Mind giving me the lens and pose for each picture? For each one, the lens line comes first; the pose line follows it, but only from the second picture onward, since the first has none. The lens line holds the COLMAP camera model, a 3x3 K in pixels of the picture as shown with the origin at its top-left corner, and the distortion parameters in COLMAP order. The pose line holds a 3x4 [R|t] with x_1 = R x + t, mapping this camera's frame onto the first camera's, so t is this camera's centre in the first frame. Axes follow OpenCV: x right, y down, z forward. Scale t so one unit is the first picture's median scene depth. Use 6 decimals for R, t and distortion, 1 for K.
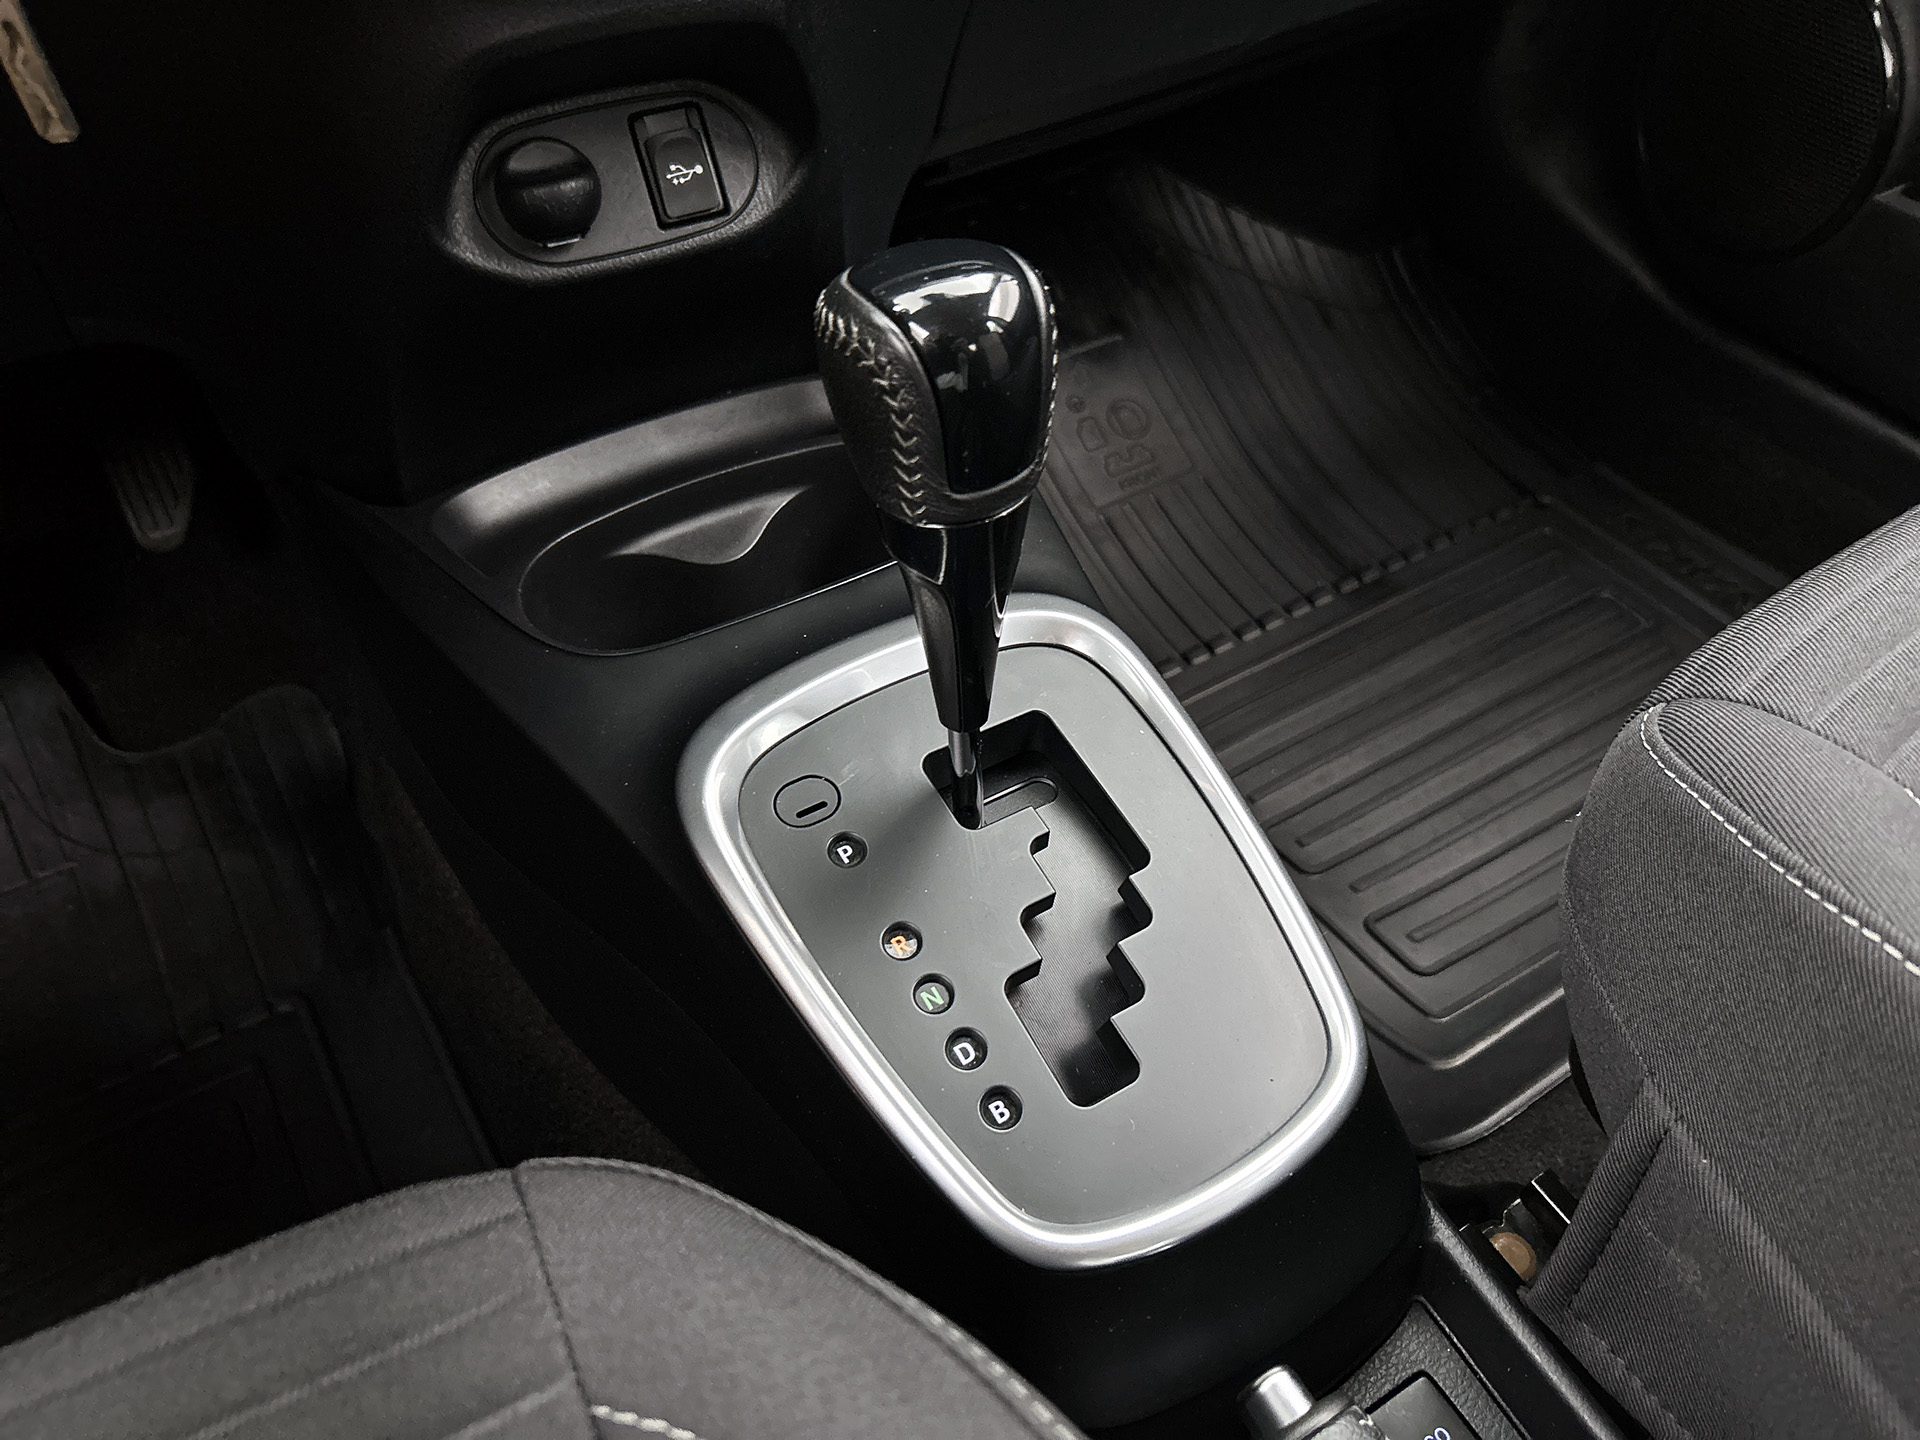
lens RADIAL K [[1448.2, 0, 961.5], [0, 1448.2, 730.7], [0, 0, 1]] dist [0.035818, -0.044932]
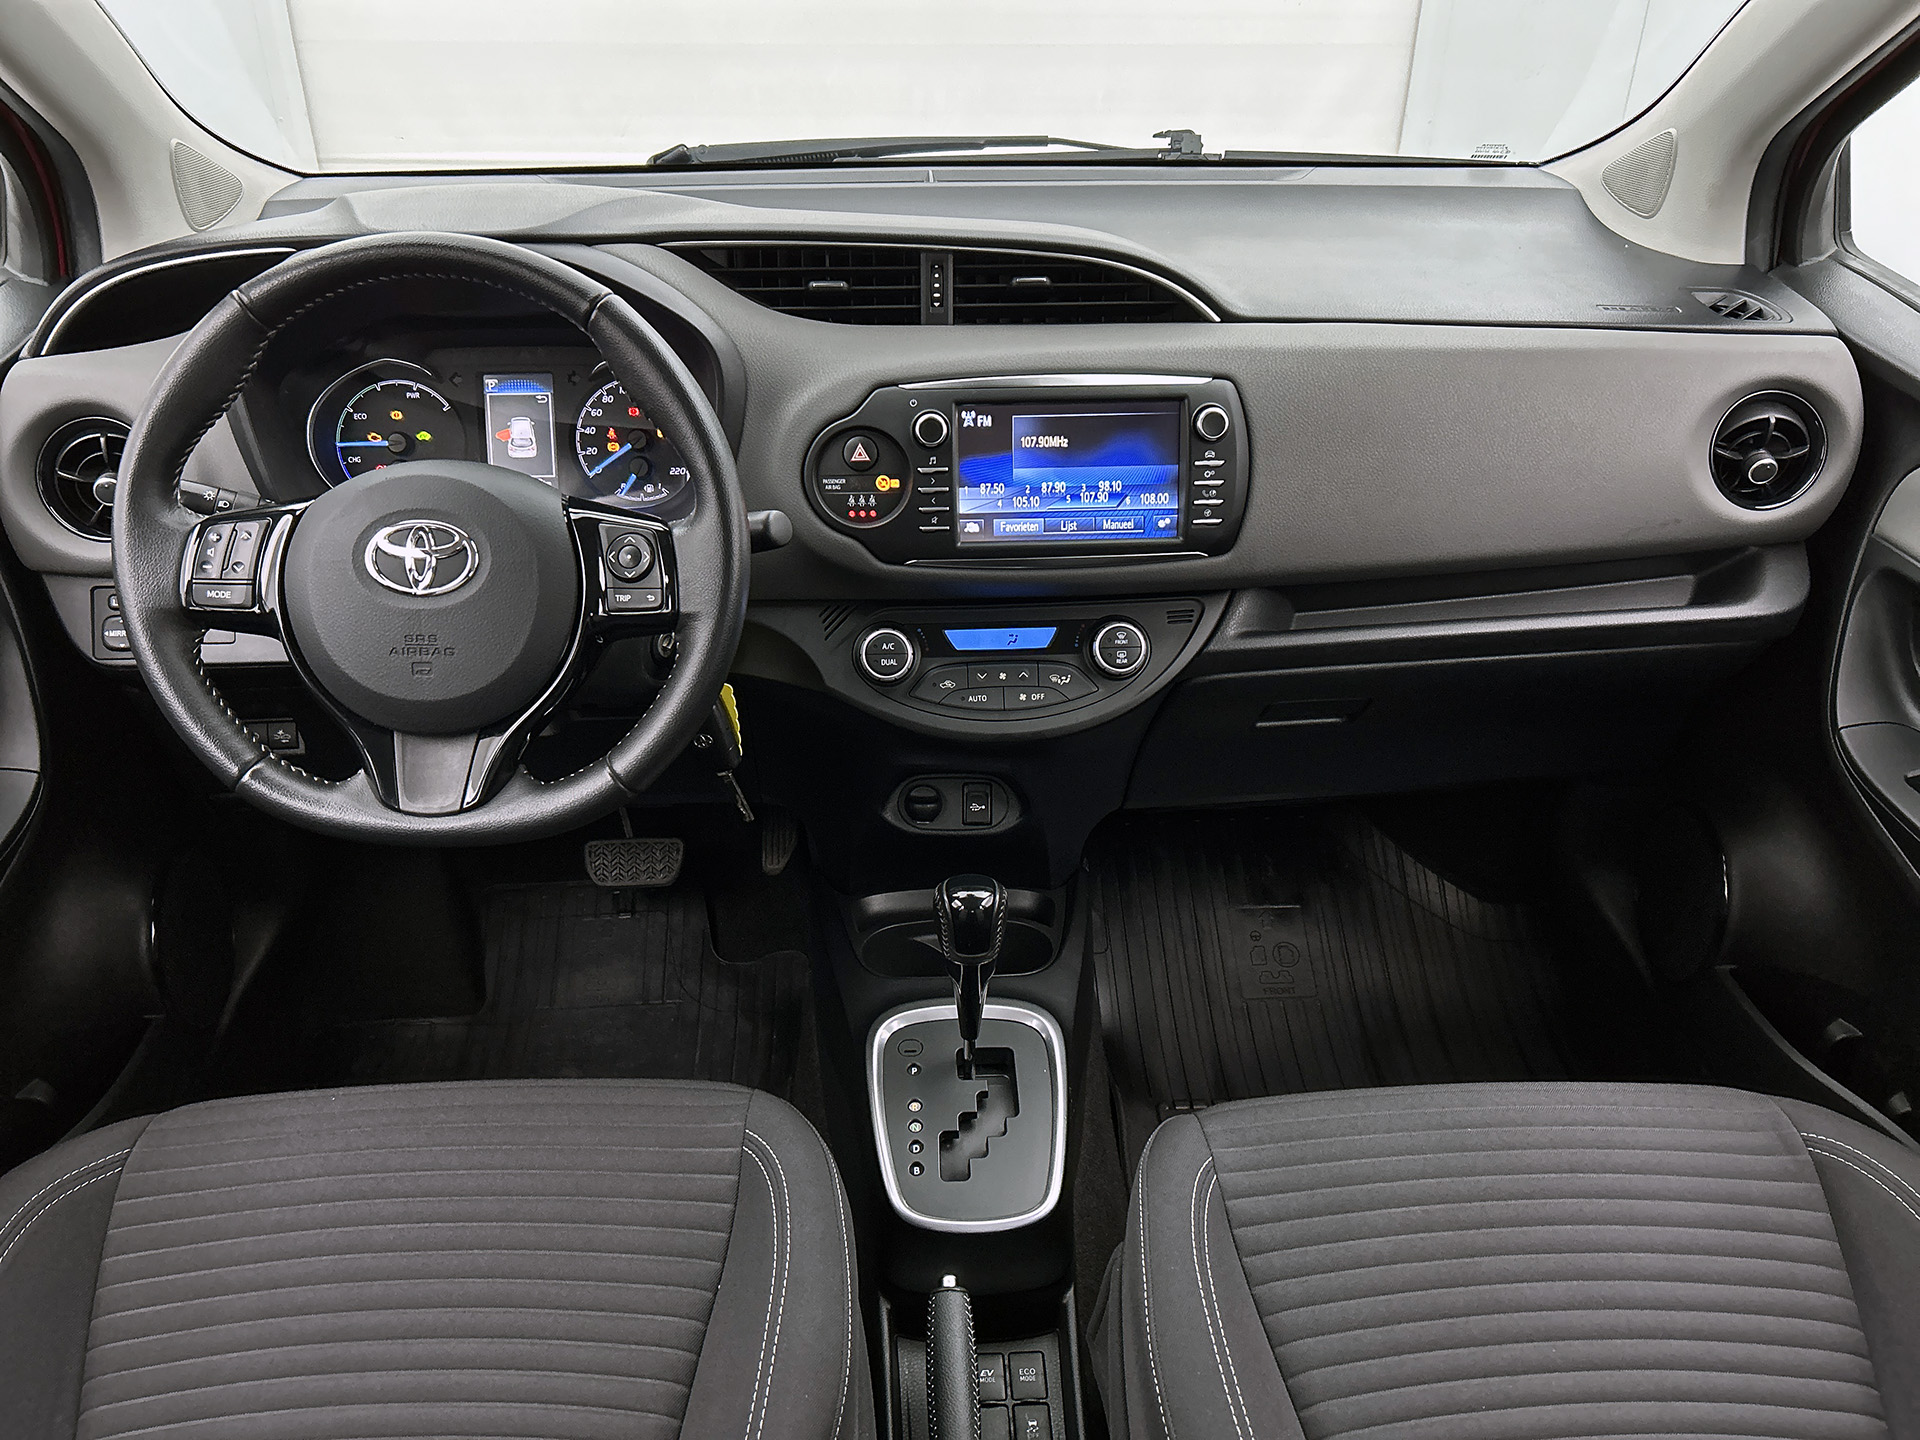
lens RADIAL K [[1448.2, 0, 949.3], [0, 1448.2, 728.0], [0, 0, 1]] dist [0.035818, -0.044932]
pose [[0.874574, 0.242404, -0.419952, 0.813988], [-0.346679, 0.918118, -0.192025, -0.002054], [0.339018, 0.313529, 0.886999, -1.347055]]
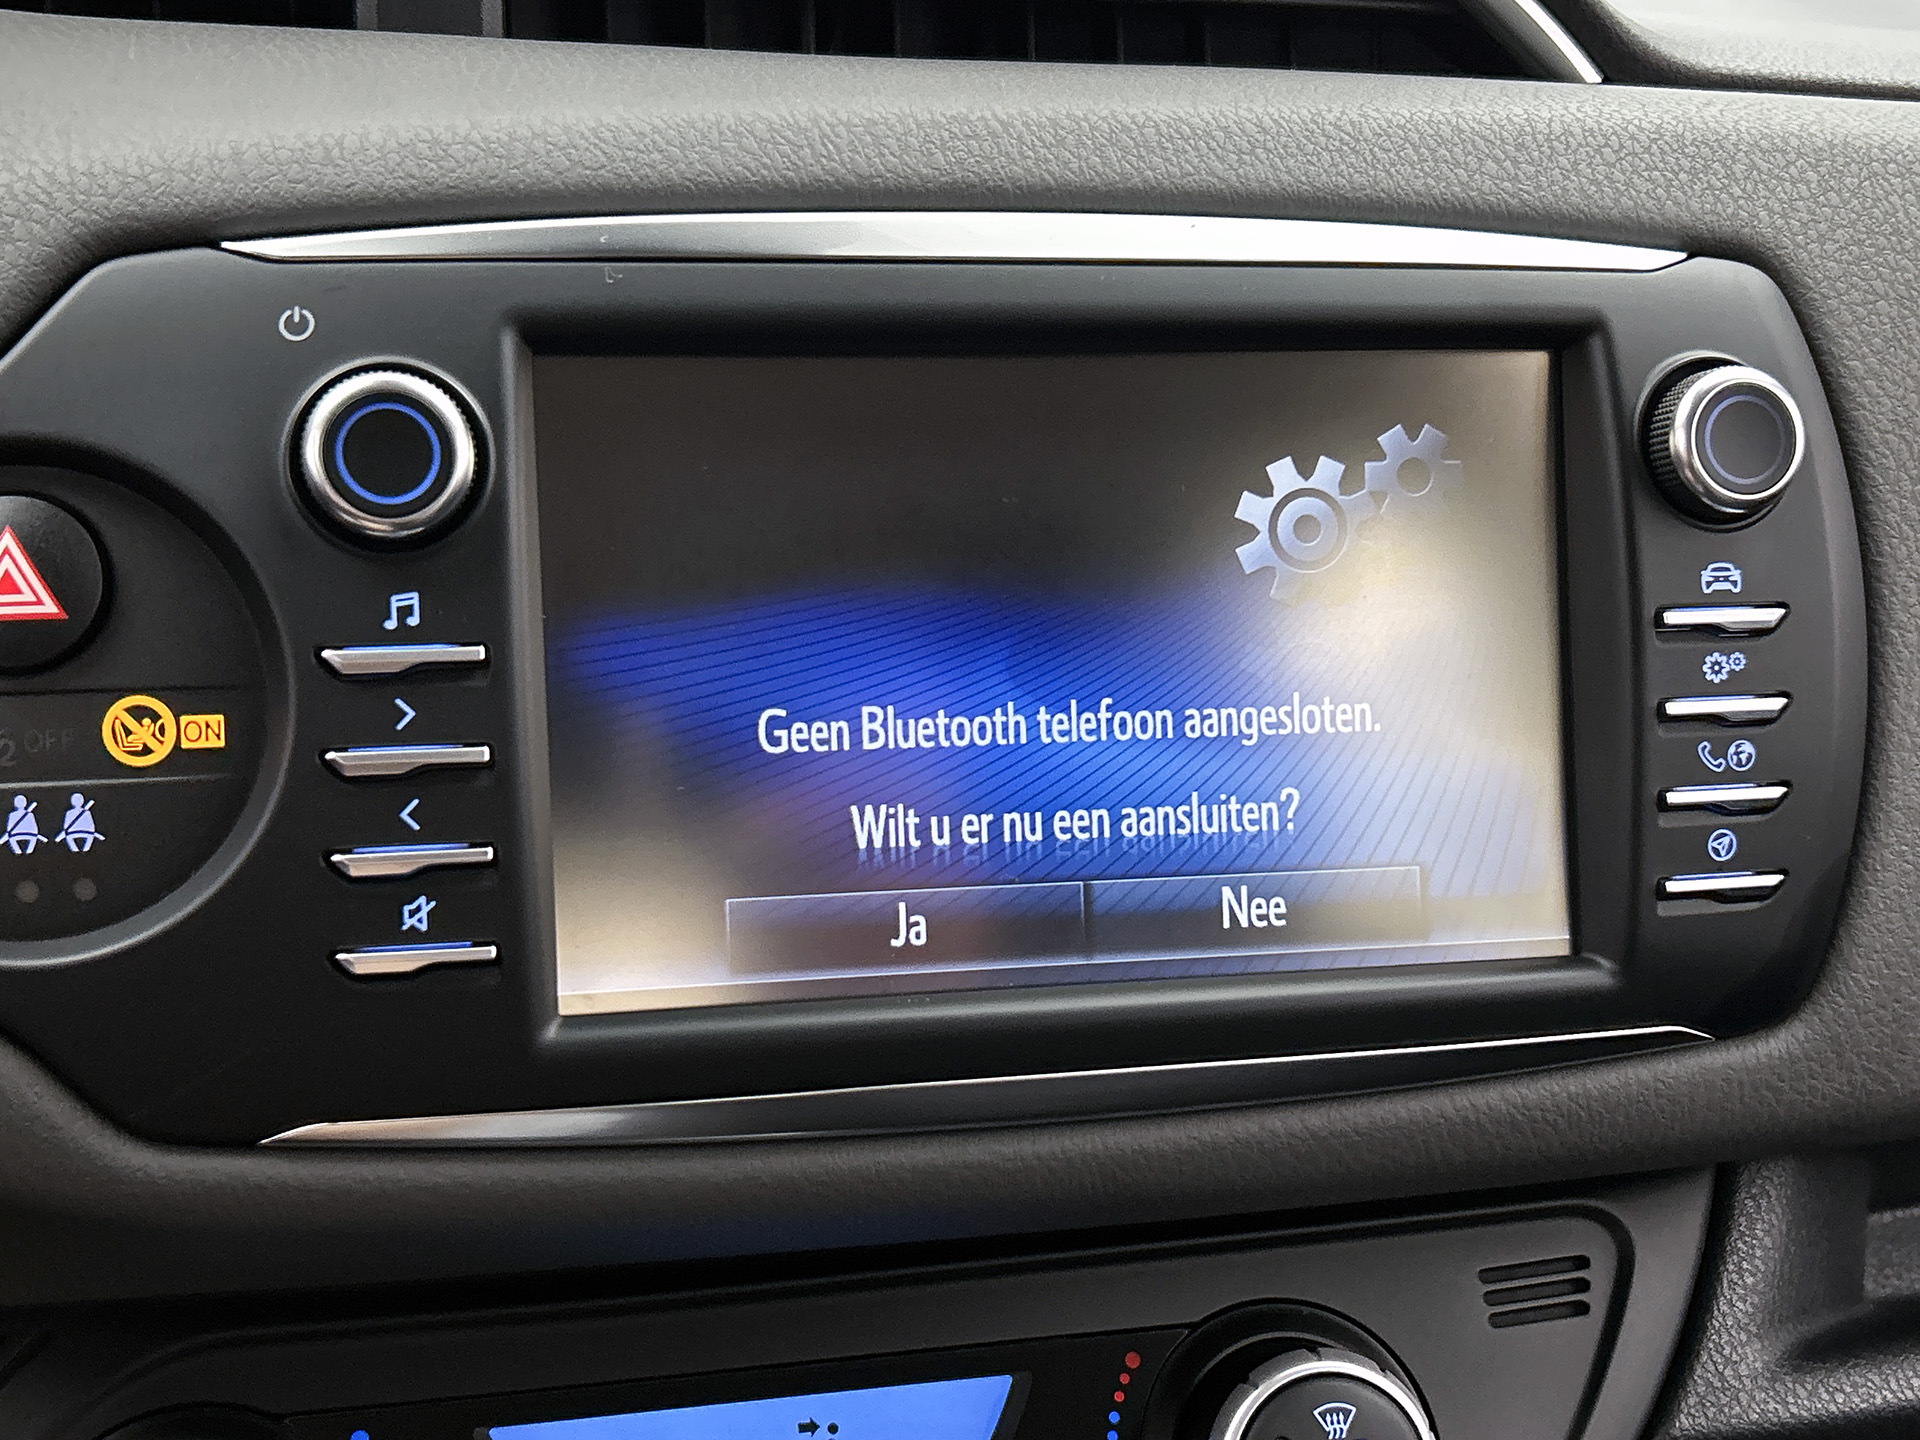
lens RADIAL K [[2324.9, 0, 971.1], [0, 2324.9, 711.3], [0, 0, 1]] dist [0.021769, 0.000000]
pose [[0.946542, 0.140805, -0.290227, 0.136394], [-0.259570, 0.866634, -0.426109, -0.510029], [0.191522, 0.478664, 0.856855, -0.083085]]
